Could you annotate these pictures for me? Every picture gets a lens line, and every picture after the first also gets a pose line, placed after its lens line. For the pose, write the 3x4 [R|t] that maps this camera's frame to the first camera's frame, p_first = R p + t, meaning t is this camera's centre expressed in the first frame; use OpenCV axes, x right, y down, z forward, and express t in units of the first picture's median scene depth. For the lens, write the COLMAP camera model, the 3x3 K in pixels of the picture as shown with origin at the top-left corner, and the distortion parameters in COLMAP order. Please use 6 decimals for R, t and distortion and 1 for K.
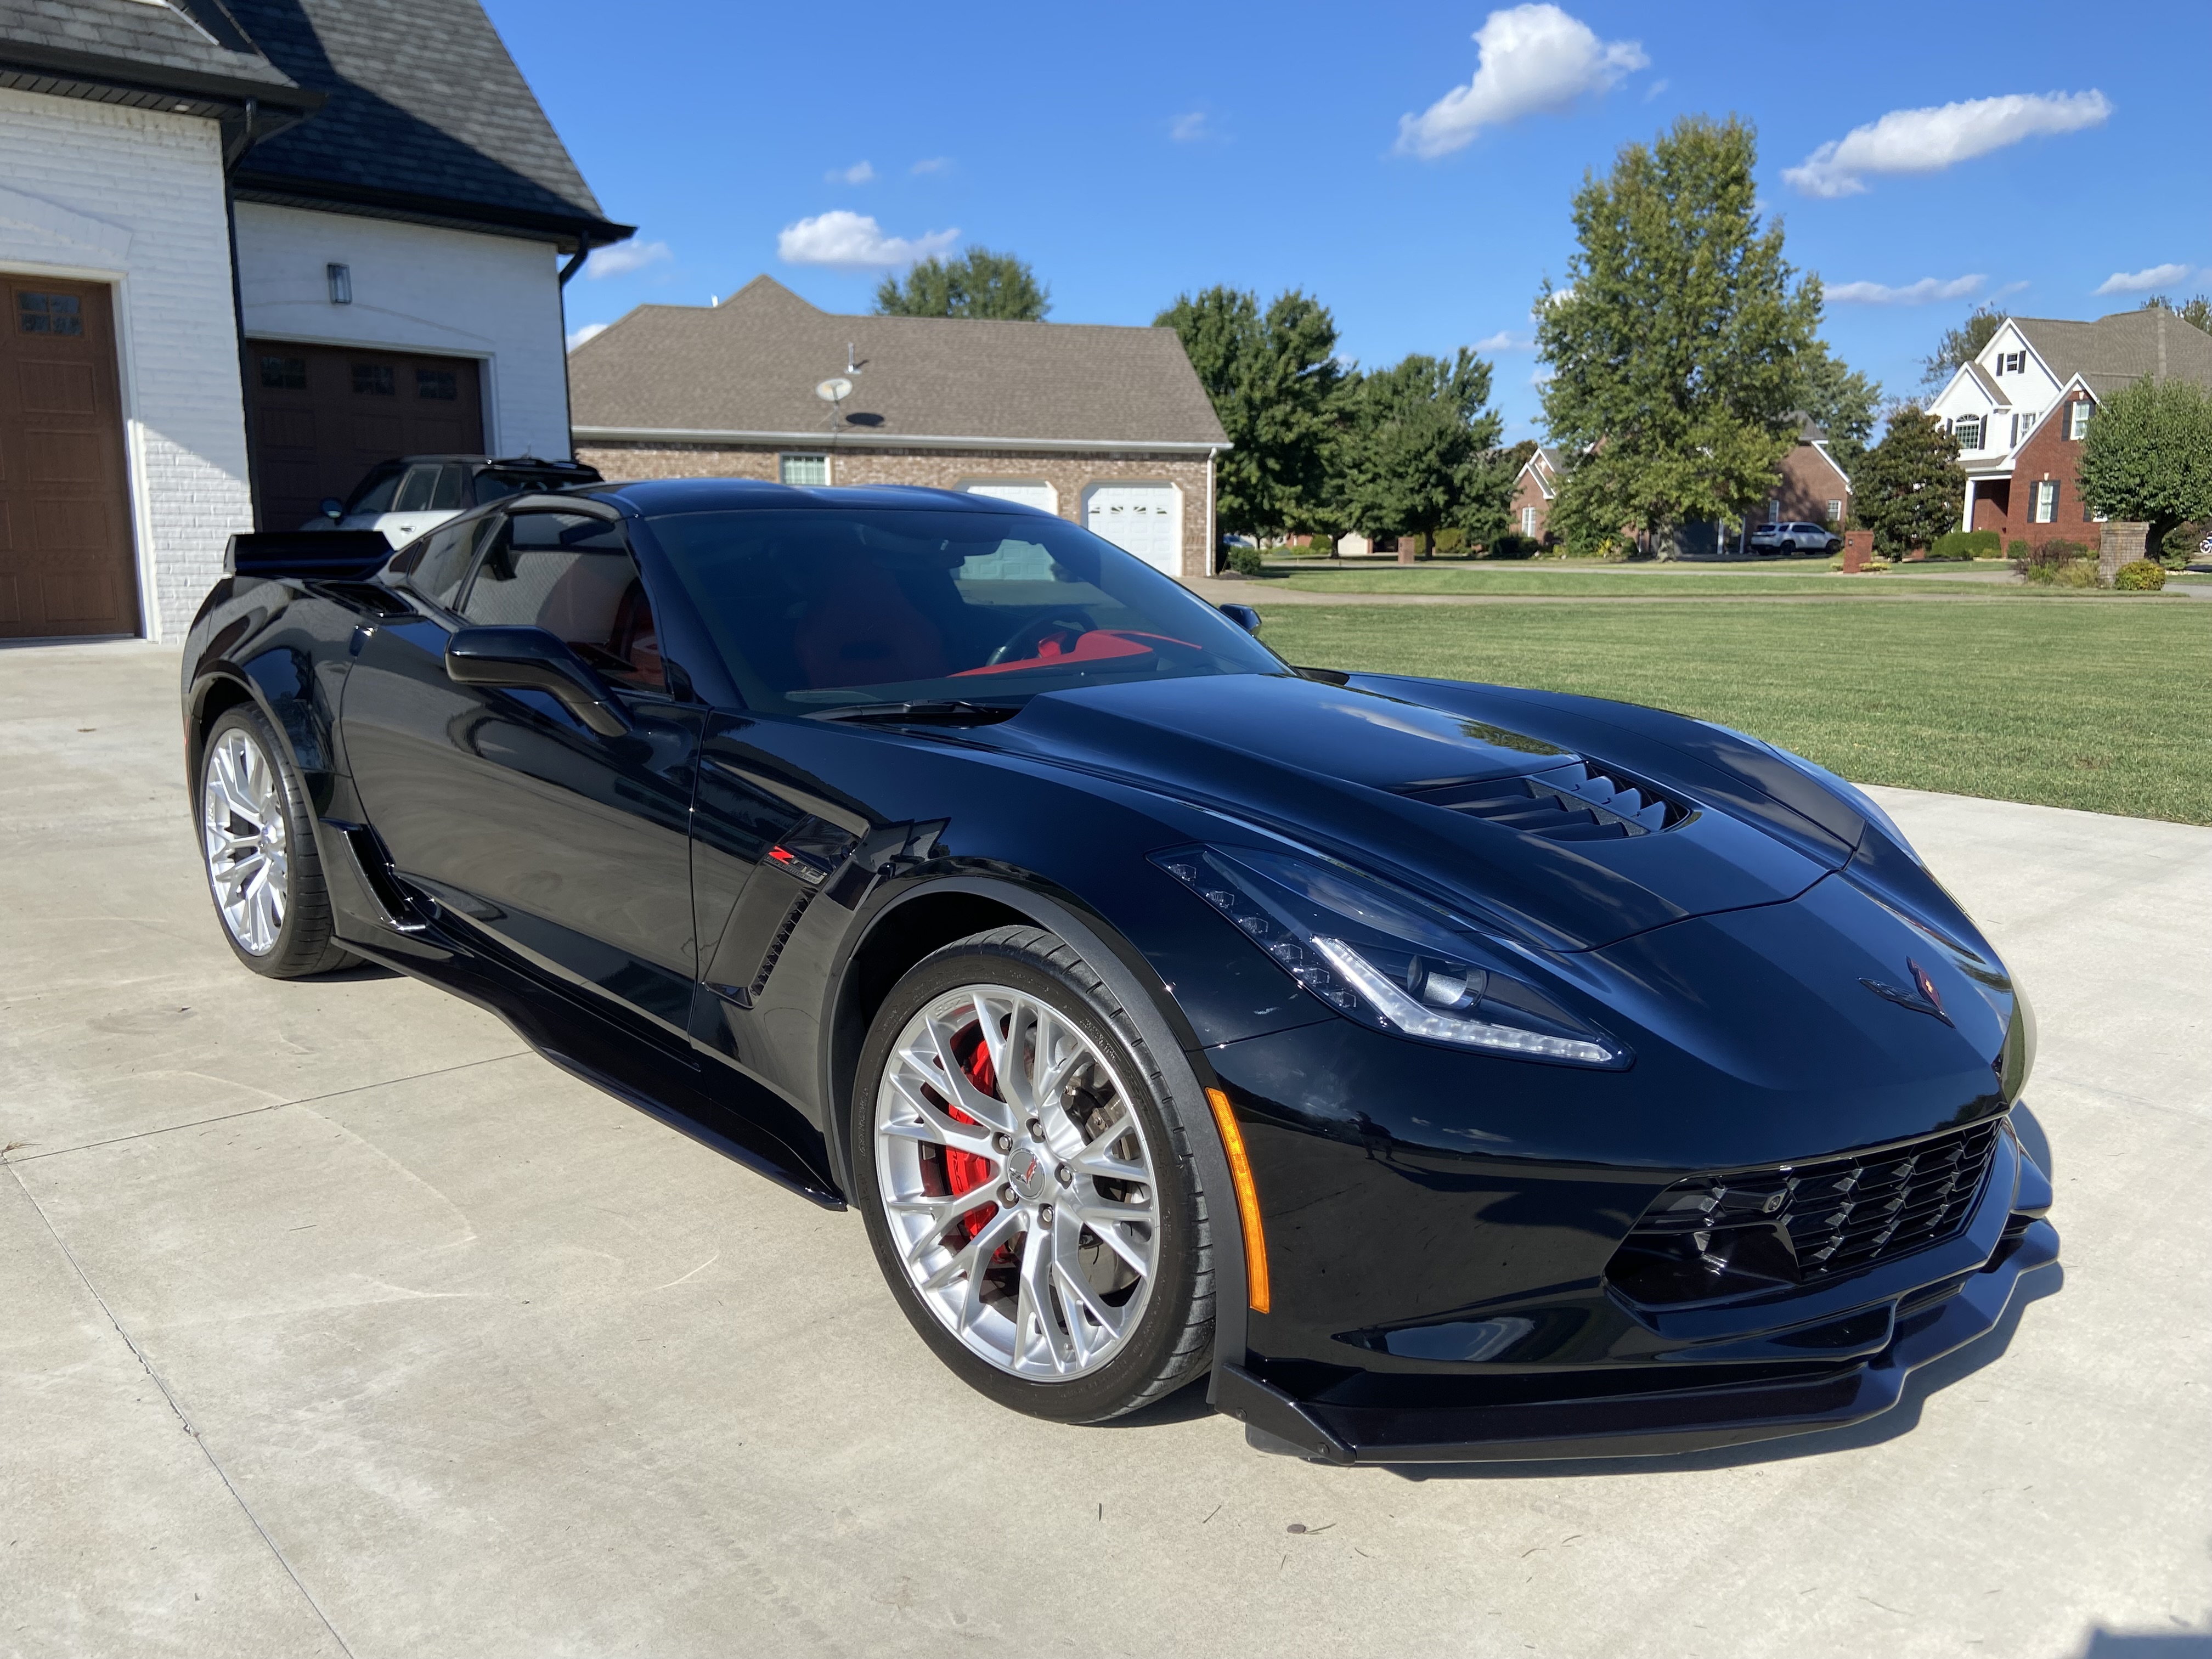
lens RADIAL K [[1665.9, 0, 1106.0], [0, 1665.9, 829.5], [0, 0, 1]] dist [0.131233, -0.176132]
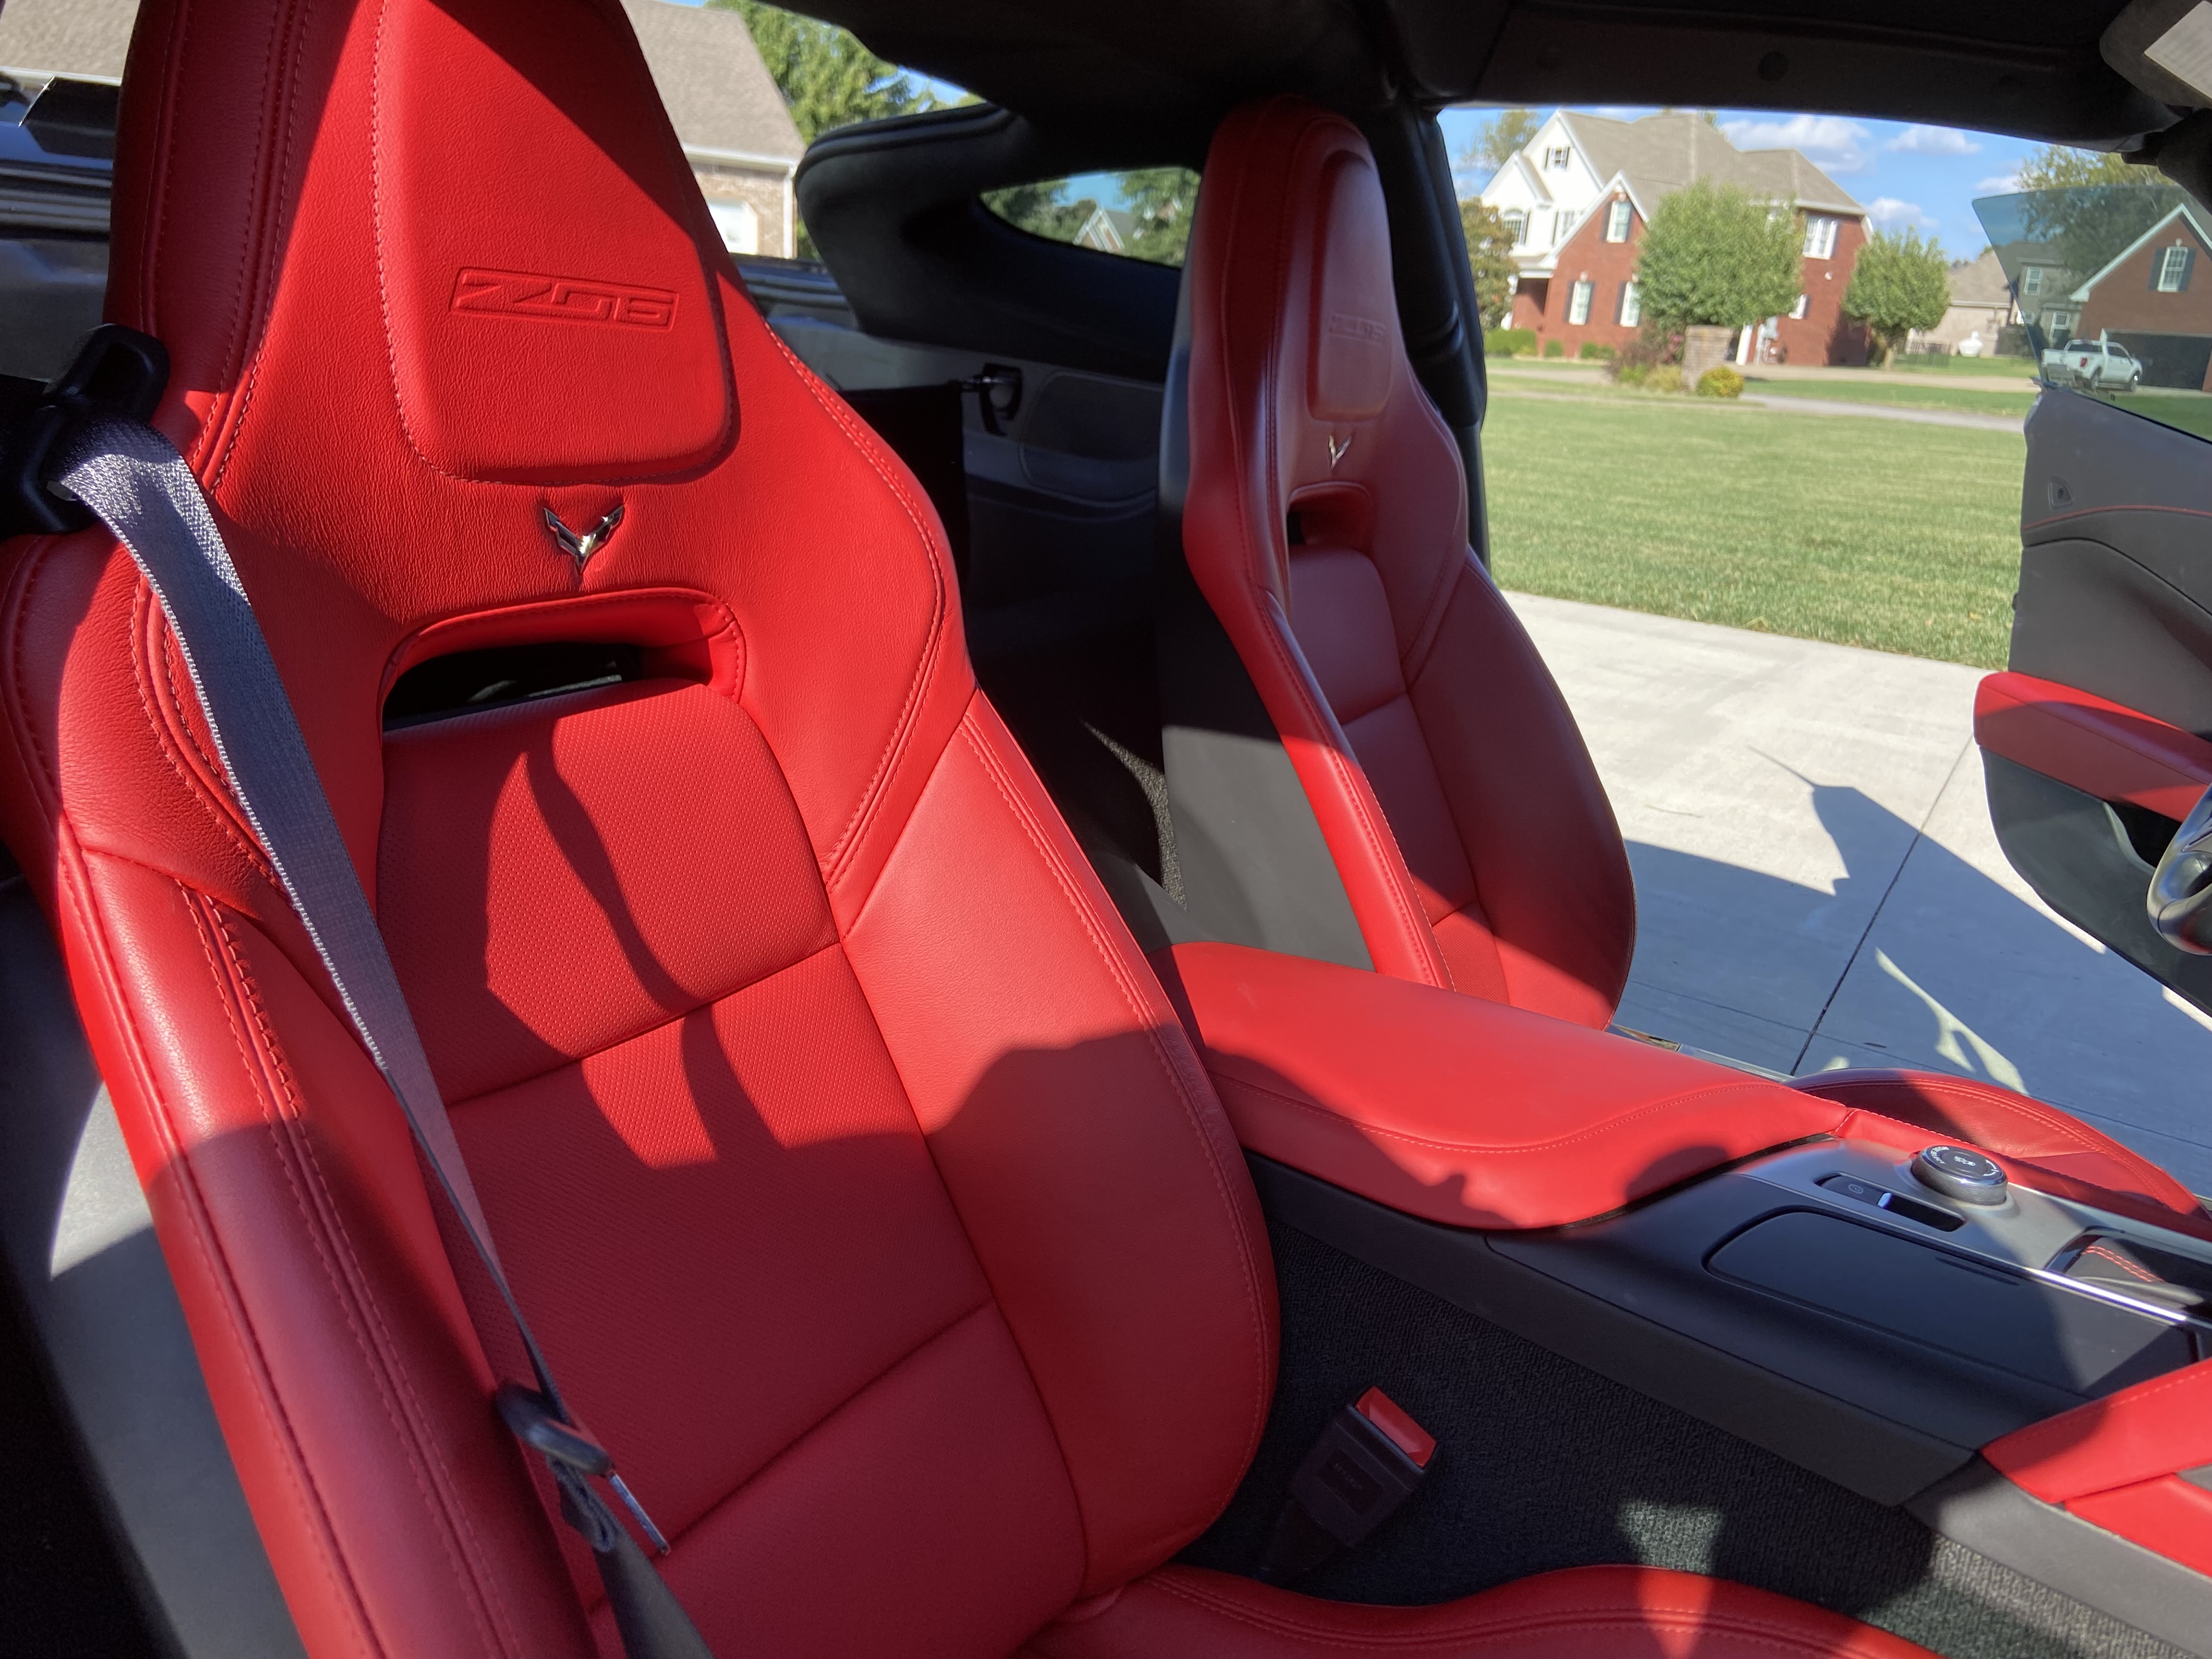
lens RADIAL K [[1654.1, 0, 1087.8], [0, 1654.1, 836.3], [0, 0, 1]] dist [0.153338, -0.229555]
pose [[0.962703, -0.016598, 0.270049, -0.063765], [-0.022112, 0.989951, 0.139673, -0.022839], [-0.269654, -0.140435, 0.952662, 0.177408]]
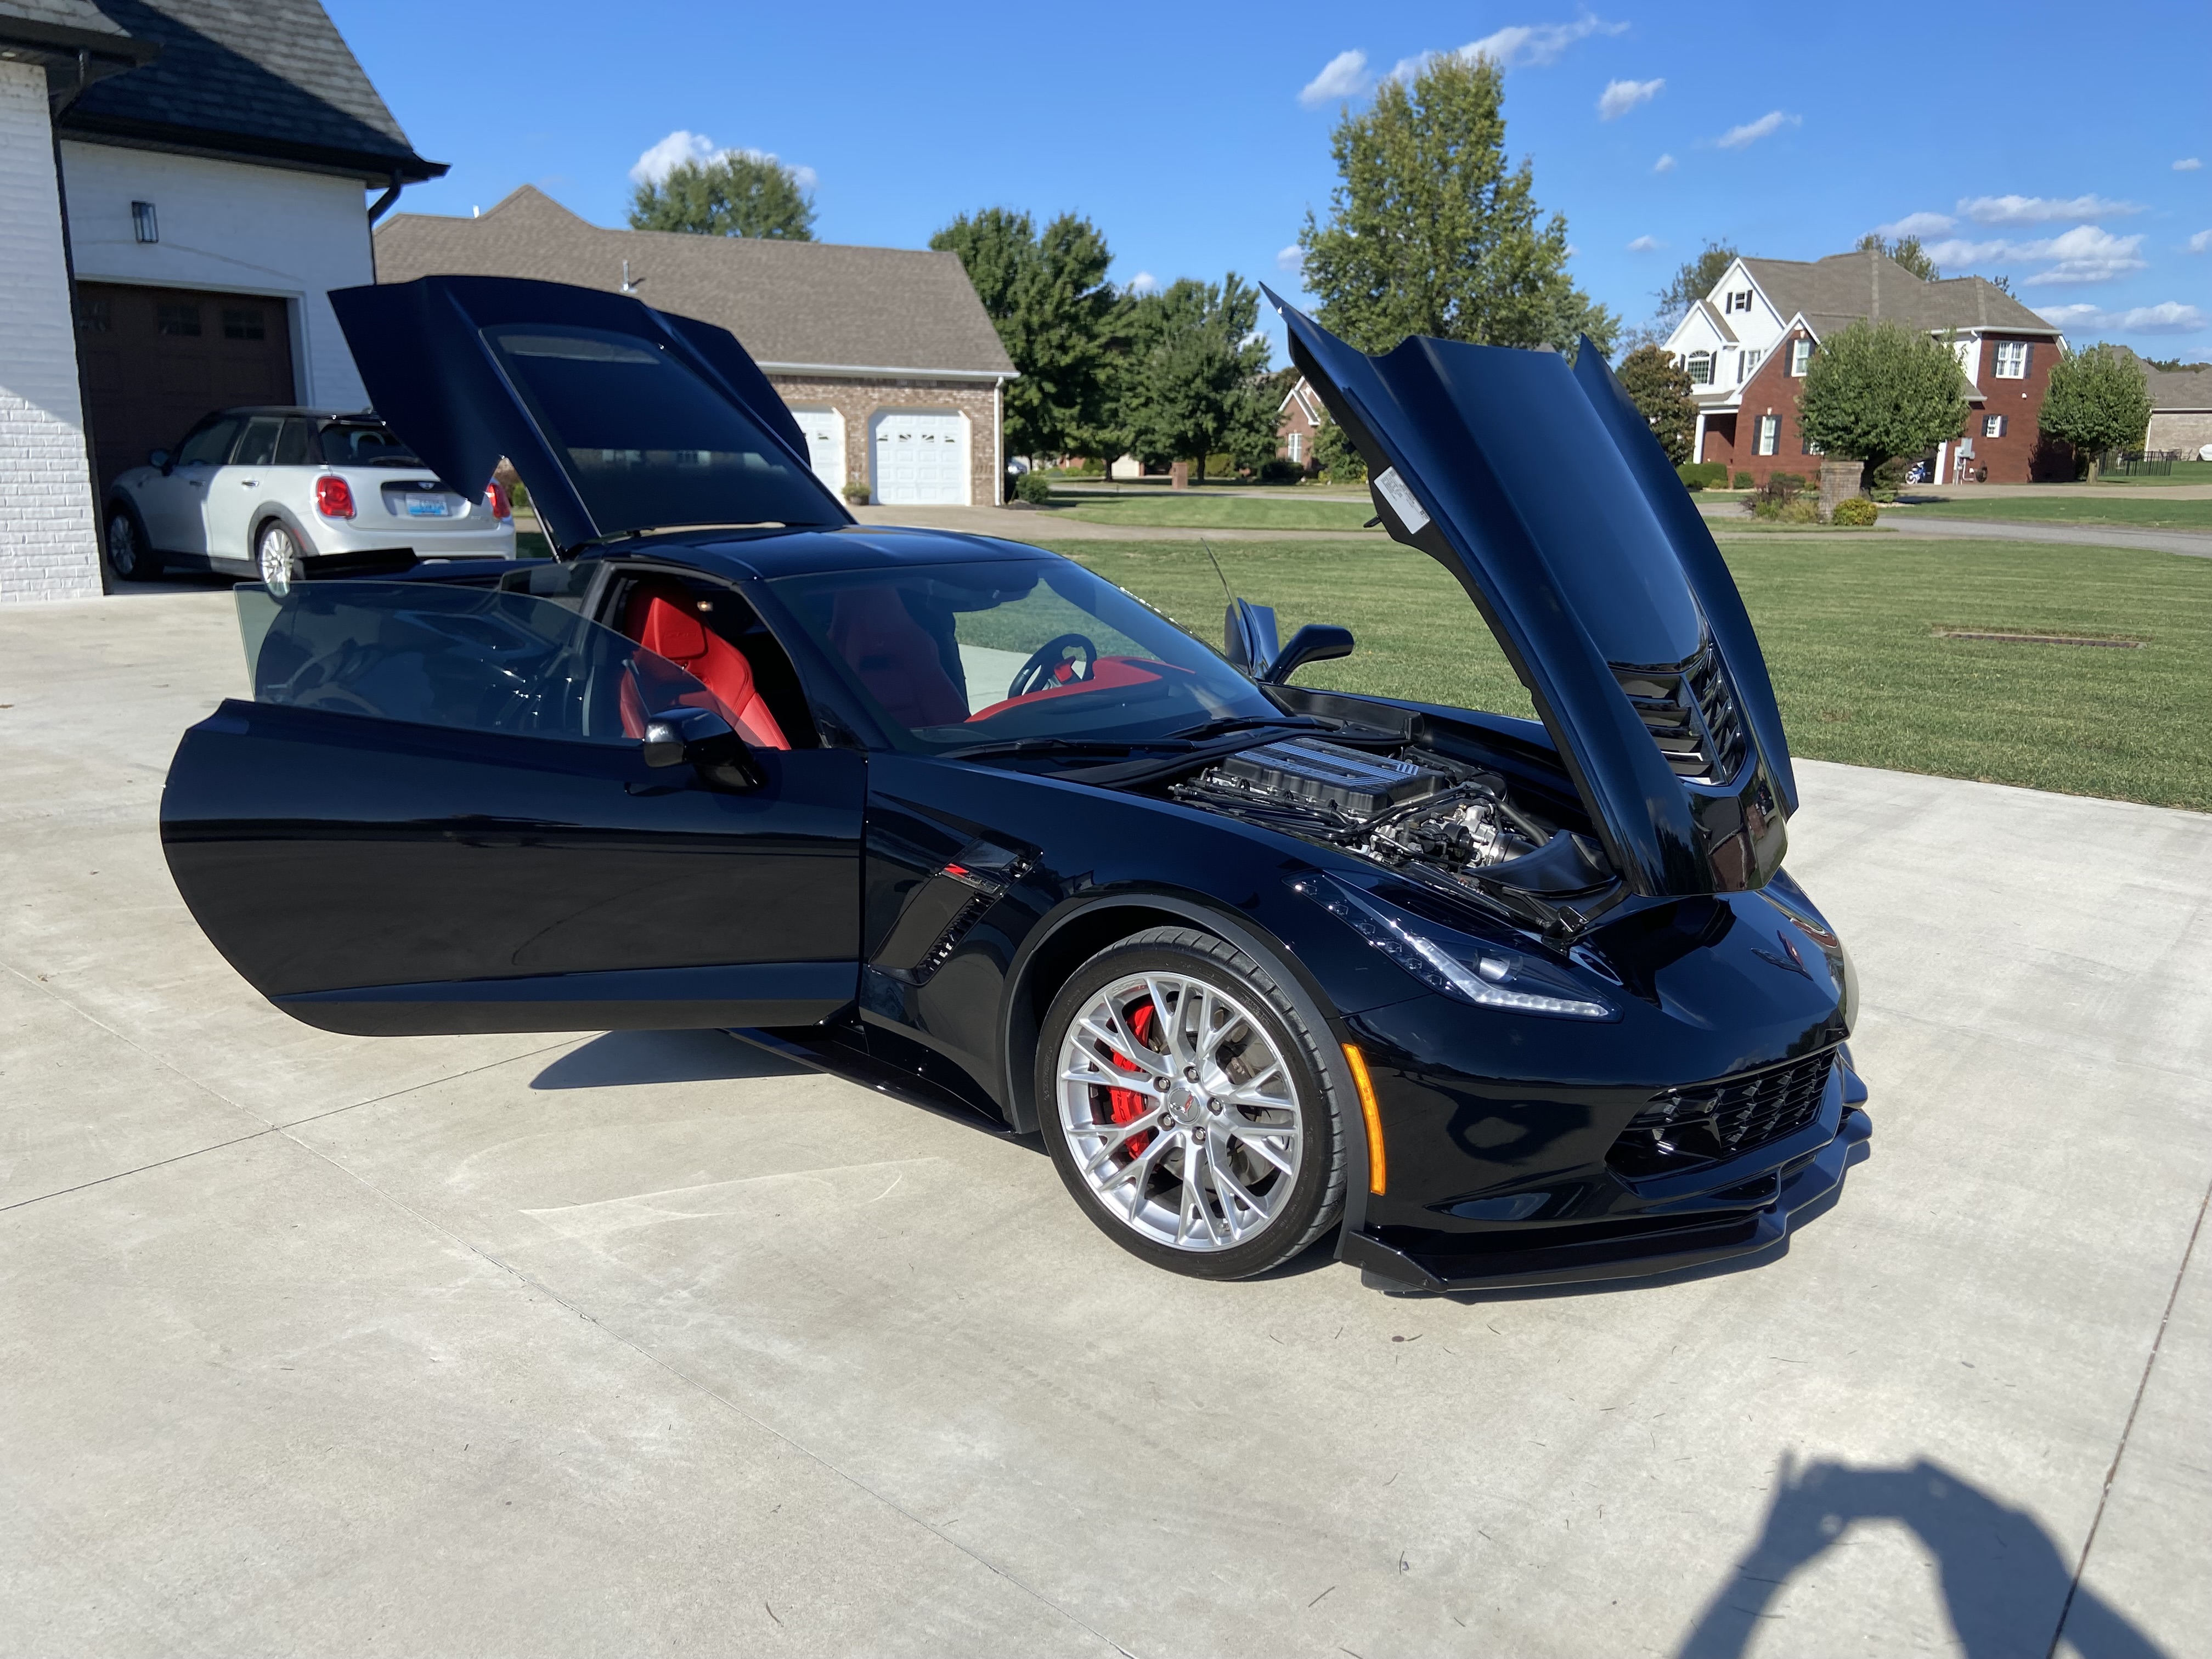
lens RADIAL K [[1671.0, 0, 1085.4], [0, 1671.0, 825.8], [0, 0, 1]] dist [0.135394, -0.185007]
pose [[0.991900, -0.018864, 0.125613, -0.036473], [0.013046, 0.998811, 0.046981, -0.011268], [-0.126350, -0.044962, 0.990966, -0.043543]]
